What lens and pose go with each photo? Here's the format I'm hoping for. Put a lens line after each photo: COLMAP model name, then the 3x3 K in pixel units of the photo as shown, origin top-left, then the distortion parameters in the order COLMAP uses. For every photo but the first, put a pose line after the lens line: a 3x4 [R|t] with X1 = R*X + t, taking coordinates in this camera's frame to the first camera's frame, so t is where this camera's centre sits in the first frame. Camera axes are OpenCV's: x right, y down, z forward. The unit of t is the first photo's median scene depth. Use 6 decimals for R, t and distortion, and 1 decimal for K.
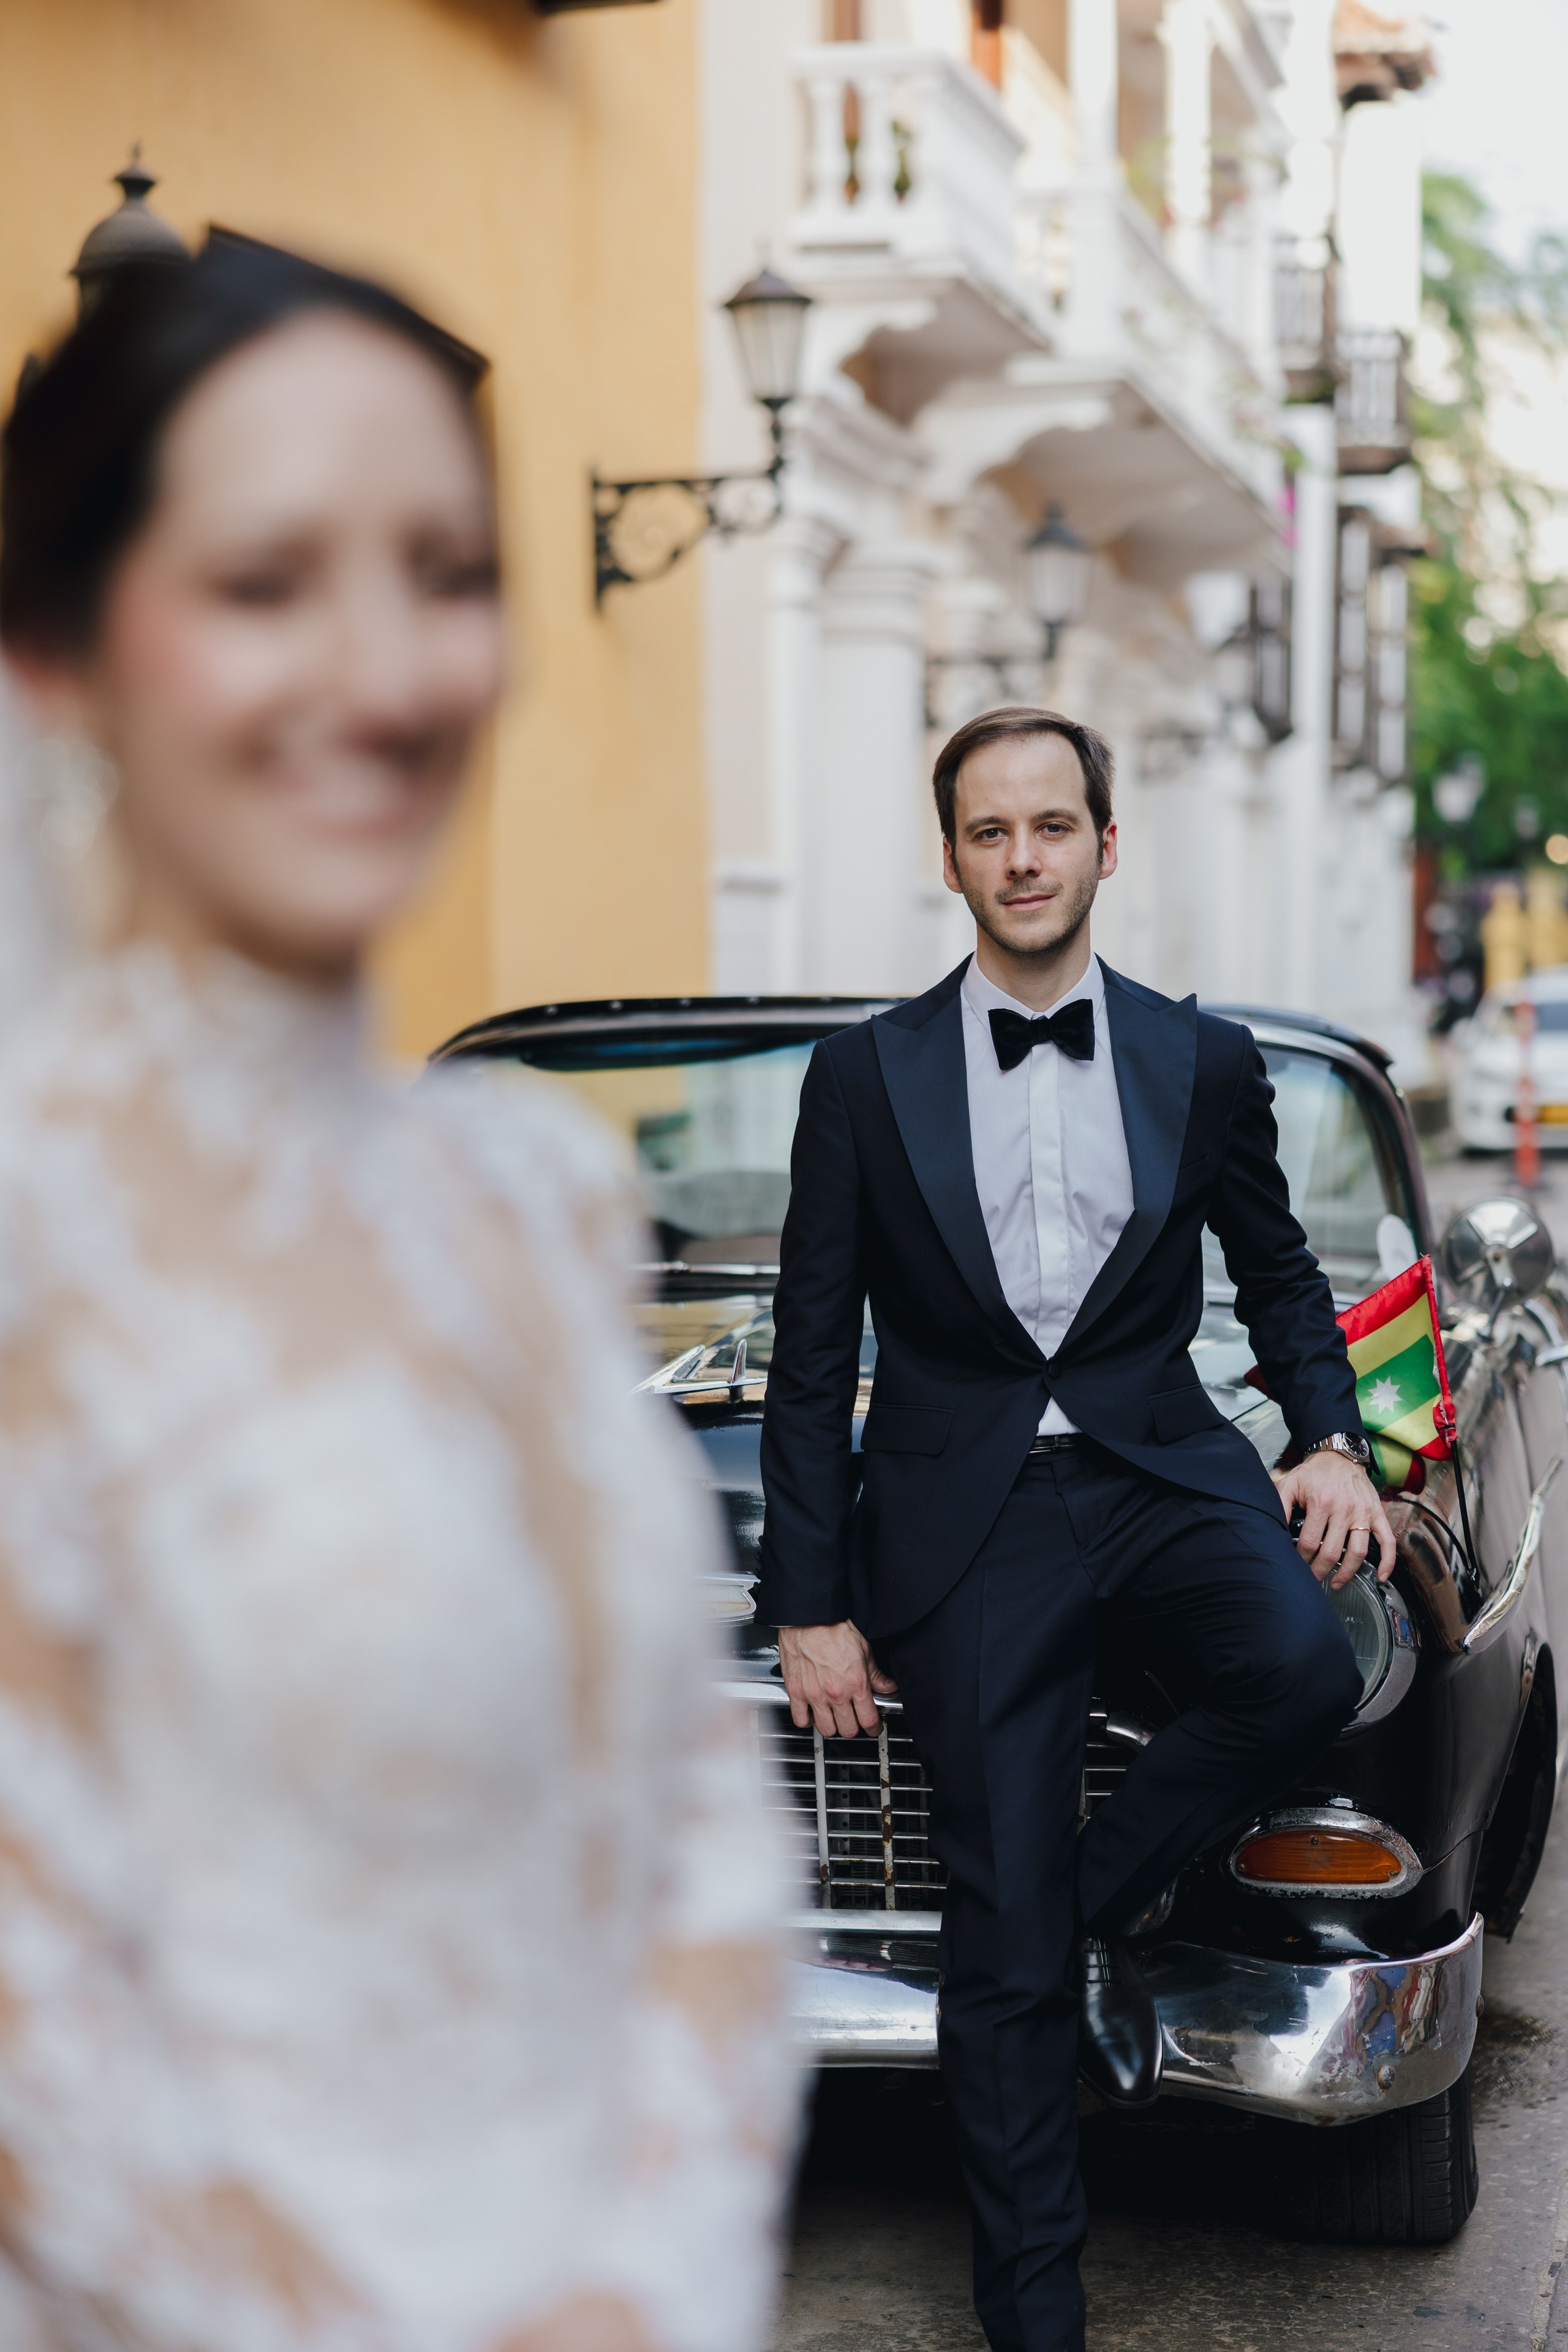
lens RADIAL K [[4360.4, 0, 784.0], [0, 4360.4, 1176.0], [0, 0, 1]] dist [-0.049921, -0.112577]
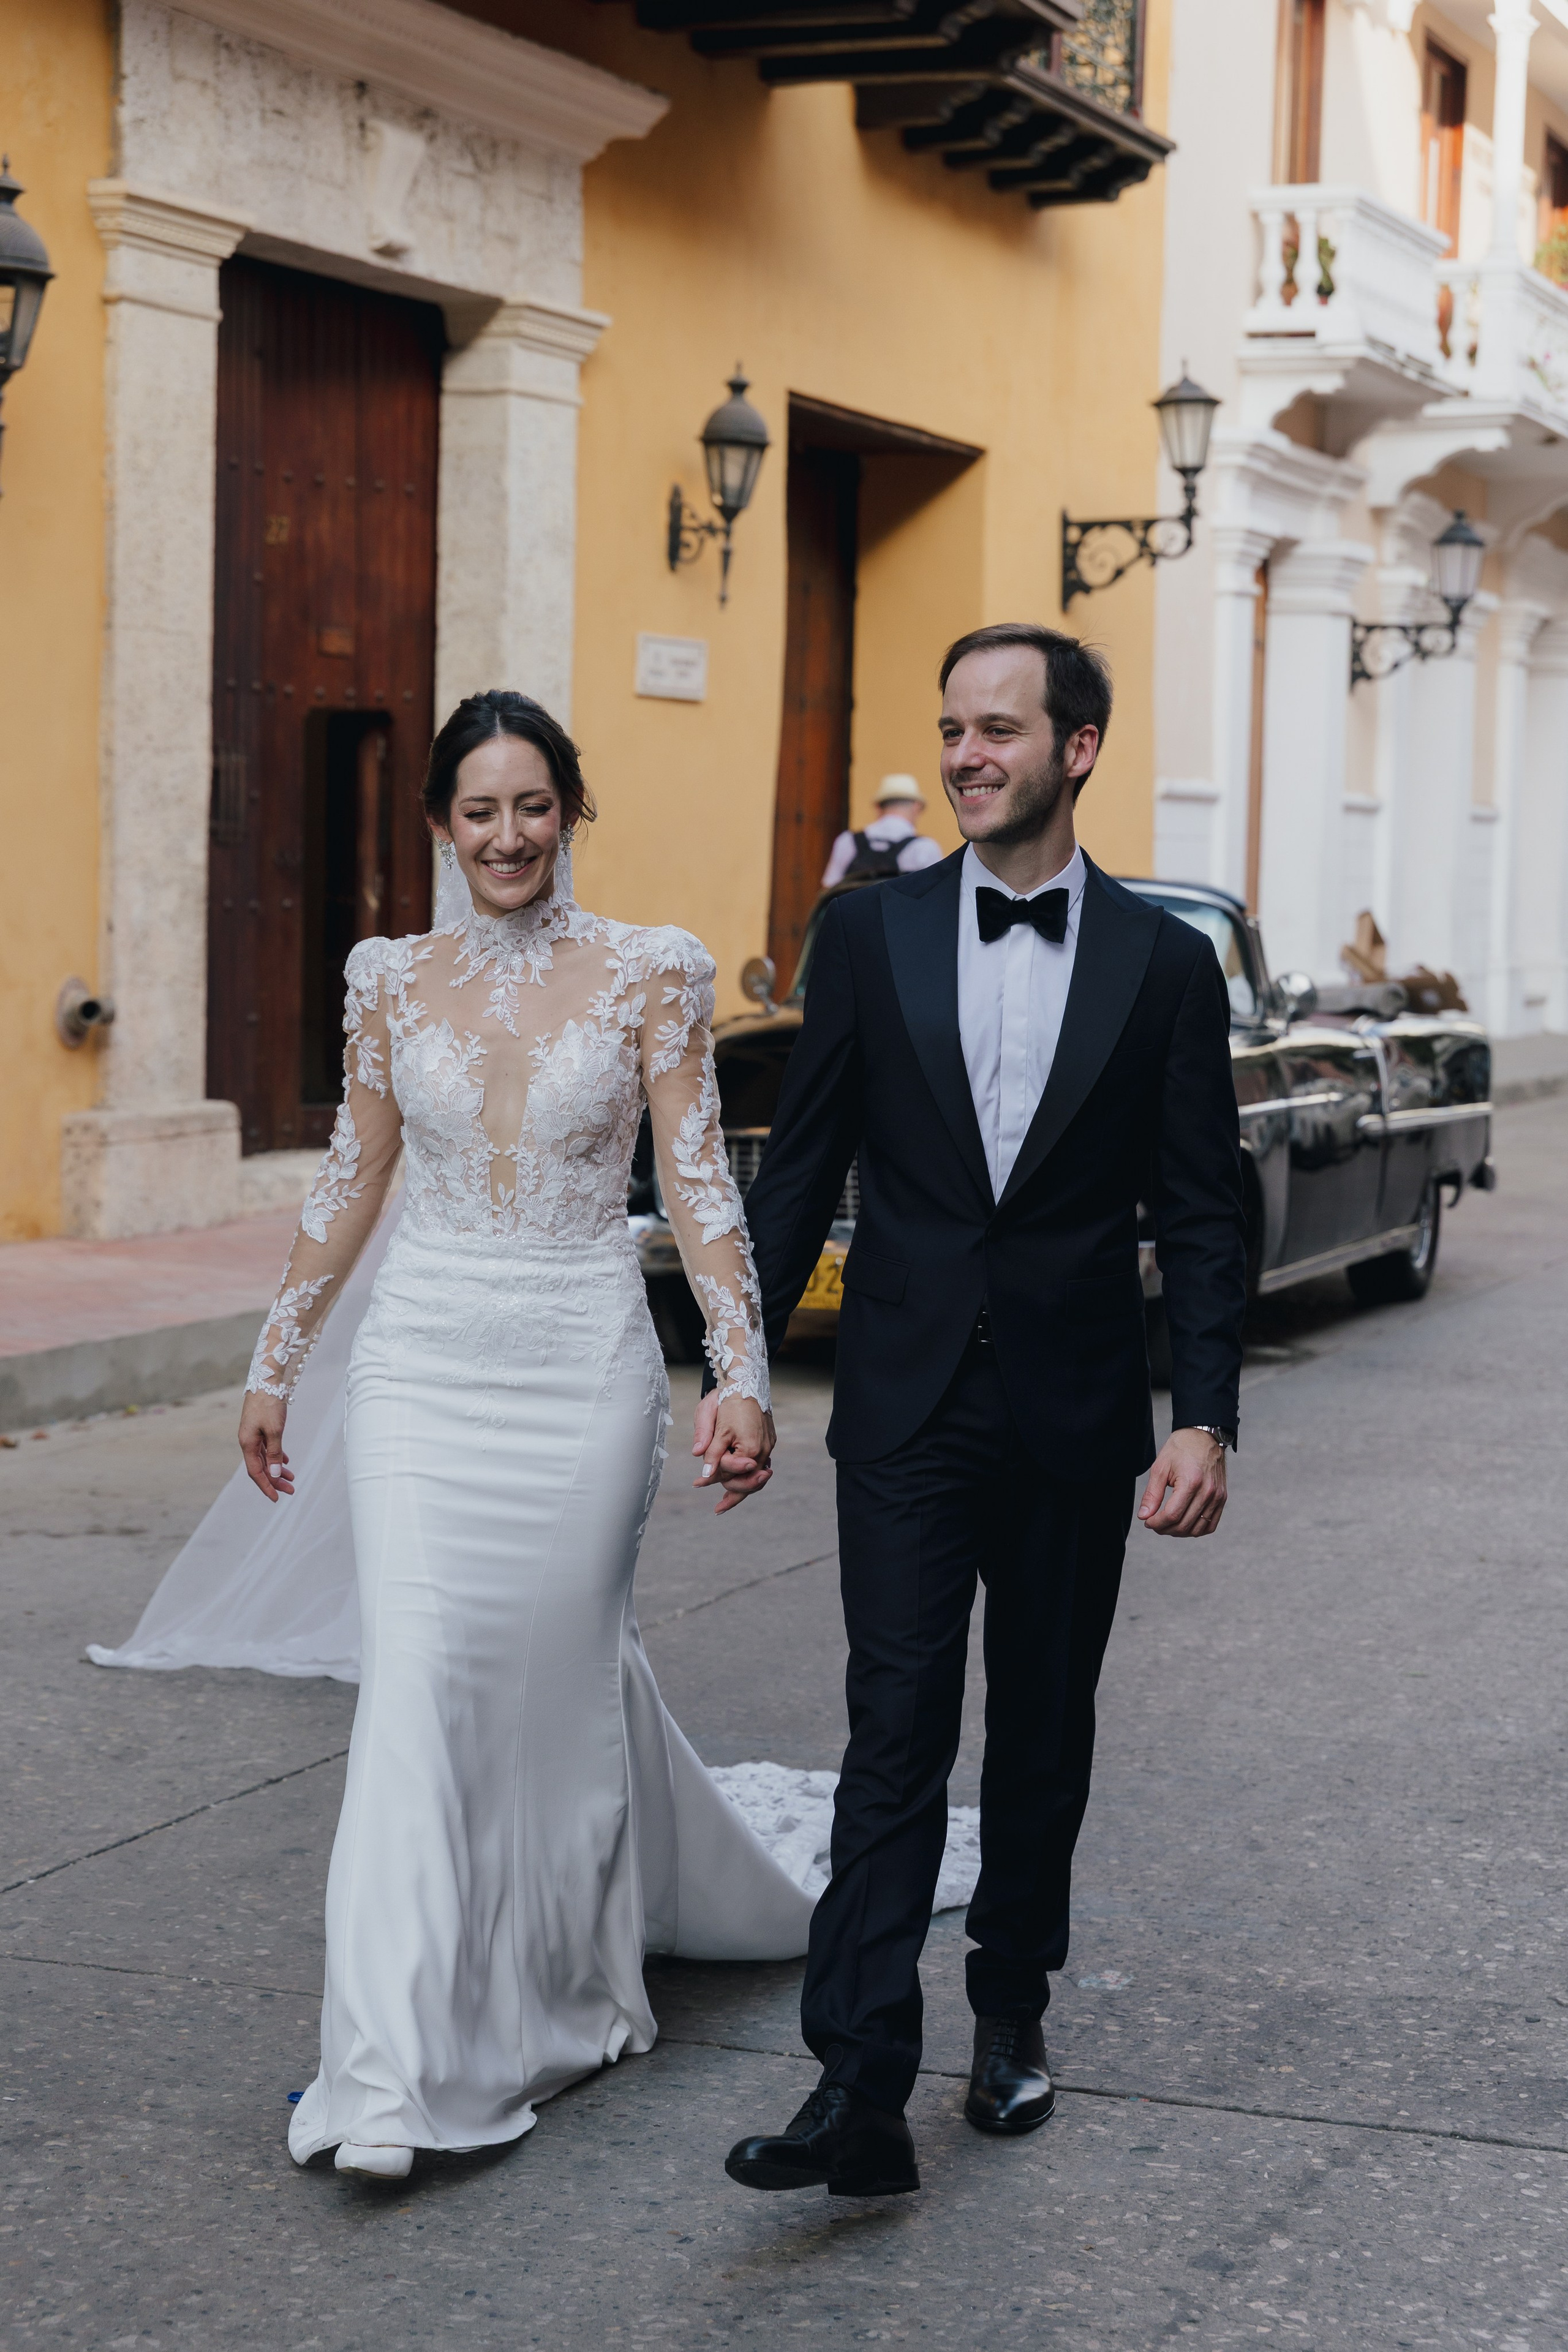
lens RADIAL K [[4569.8, 0, 784.0], [0, 4569.8, 1176.0], [0, 0, 1]] dist [-0.258798, 3.345513]
pose [[0.986722, 0.039021, -0.157663, 0.114263], [-0.035073, 0.998999, 0.027750, 0.022075], [0.158588, -0.021851, 0.987103, -0.540330]]
